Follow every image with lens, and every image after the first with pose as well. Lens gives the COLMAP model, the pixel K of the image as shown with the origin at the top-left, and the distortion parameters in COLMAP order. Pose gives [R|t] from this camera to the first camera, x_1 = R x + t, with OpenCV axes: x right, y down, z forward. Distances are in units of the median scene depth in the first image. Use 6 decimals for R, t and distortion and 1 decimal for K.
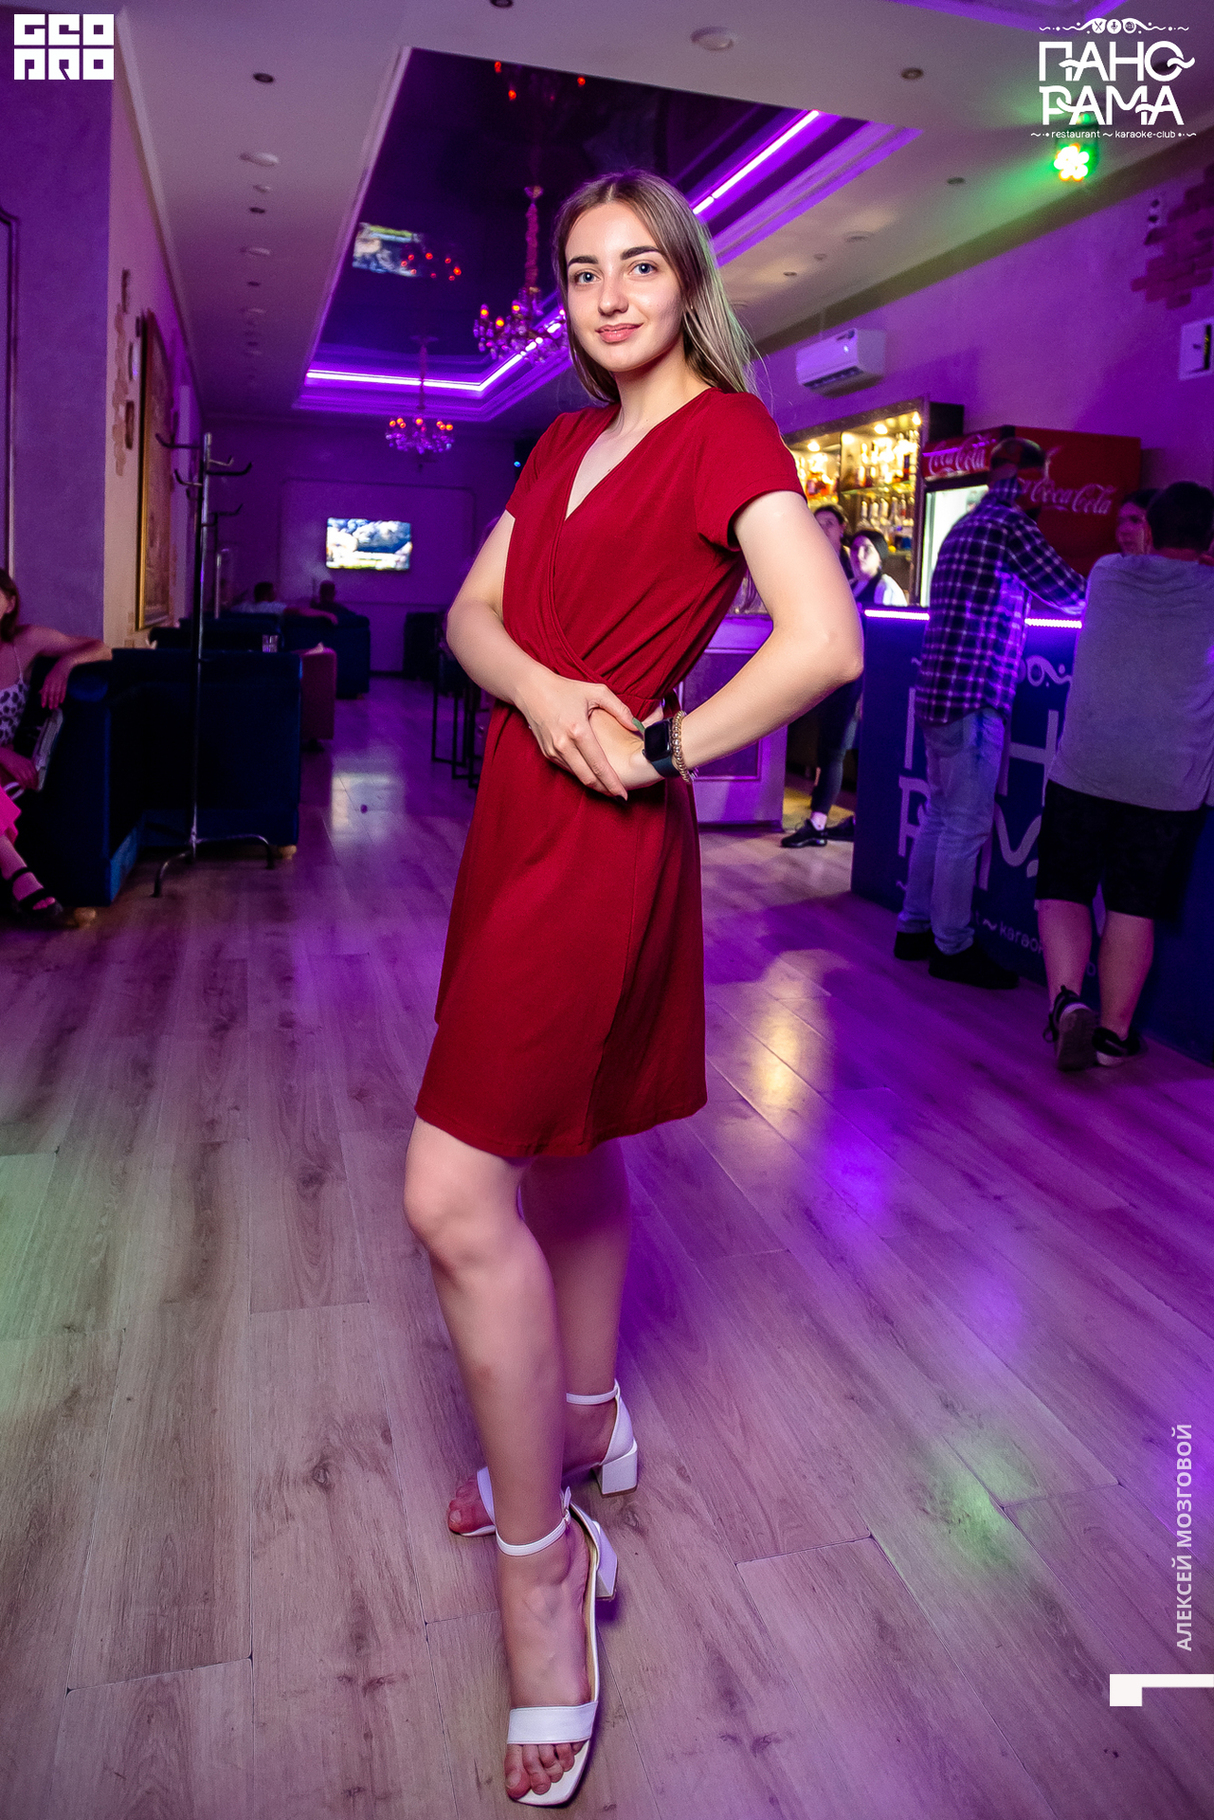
lens RADIAL K [[1068.1, 0, 605.2], [0, 1068.1, 758.2], [0, 0, 1]] dist [-0.054727, -0.002947]
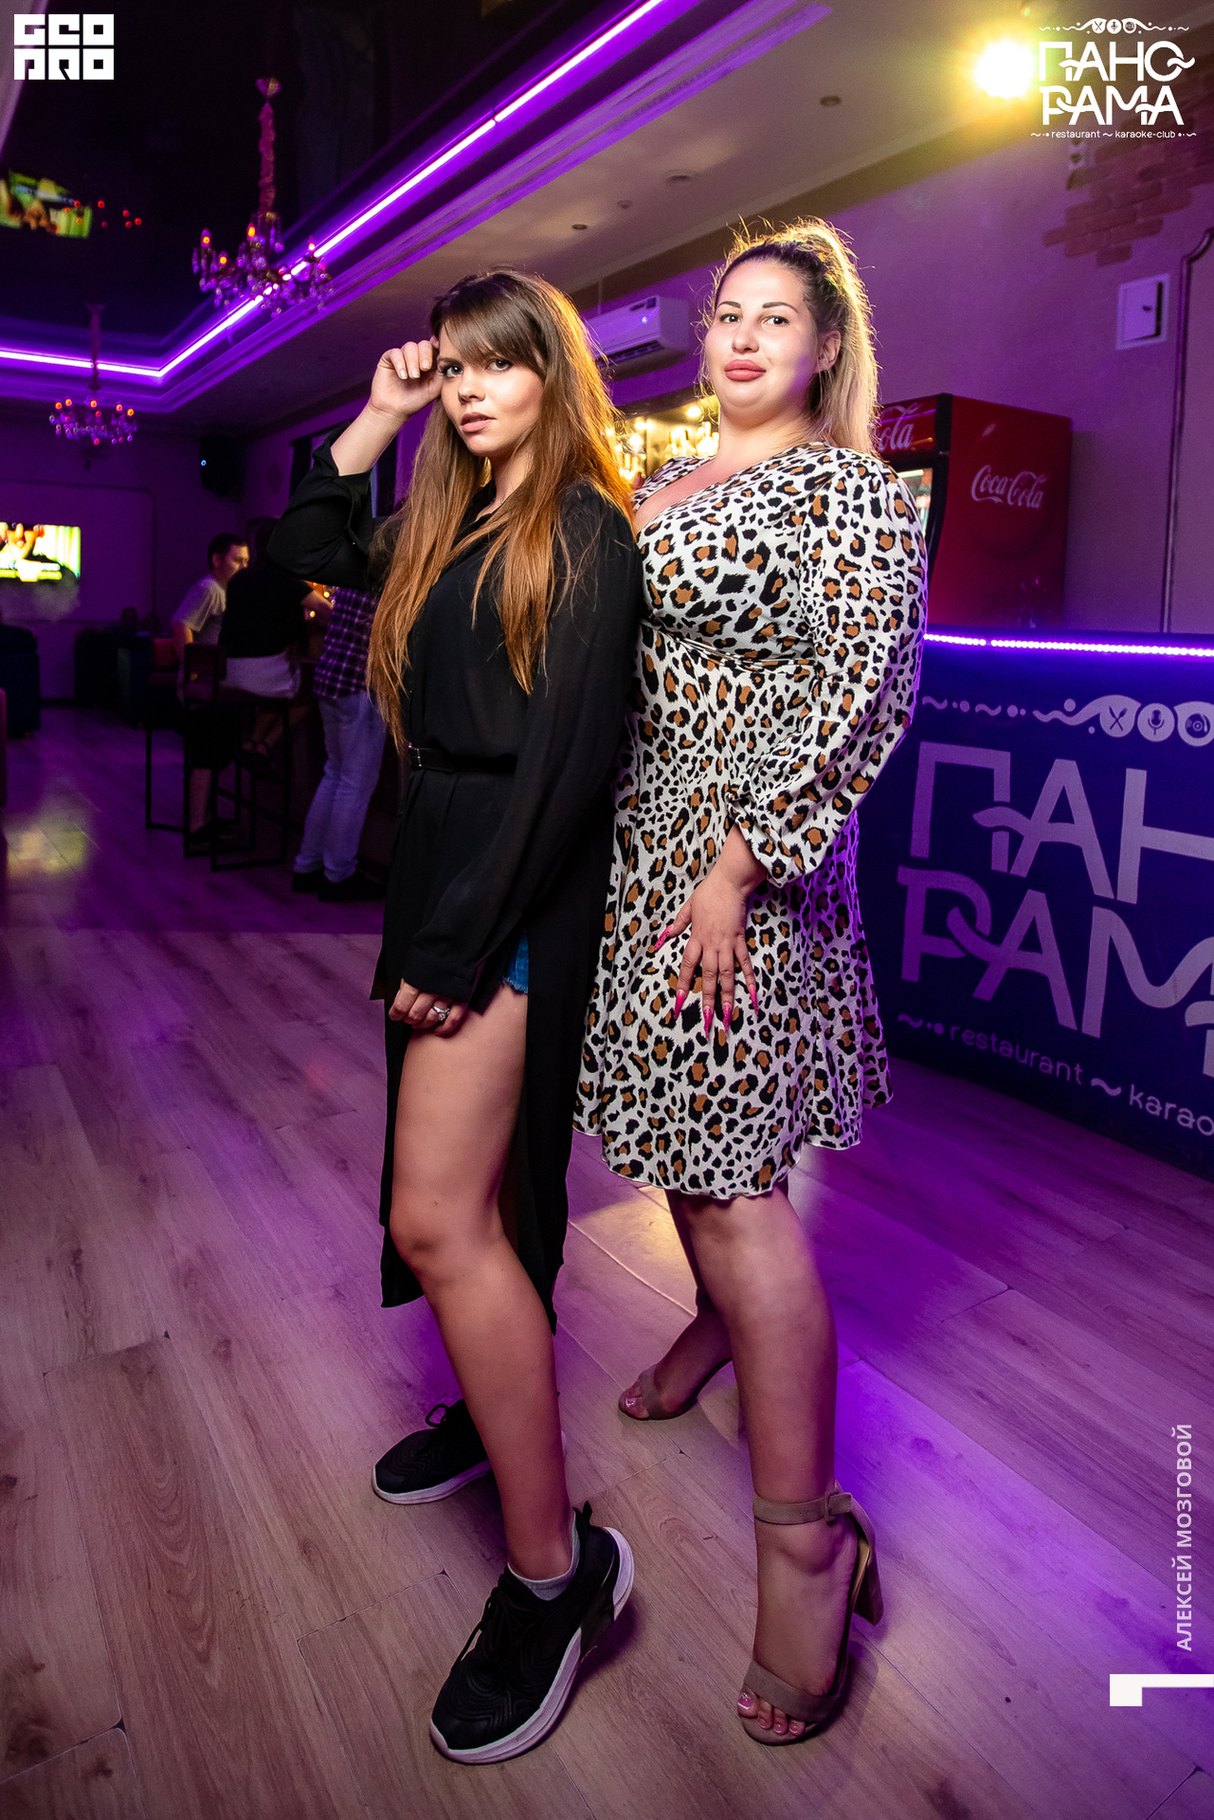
lens RADIAL K [[1068.1, 0, 605.2], [0, 1068.1, 758.2], [0, 0, 1]] dist [-0.054727, -0.002947]
pose [[0.959465, -0.051595, 0.277064, -0.072377], [0.053575, 0.998564, 0.000427, -0.041335], [-0.276688, 0.014434, 0.960851, 0.229629]]
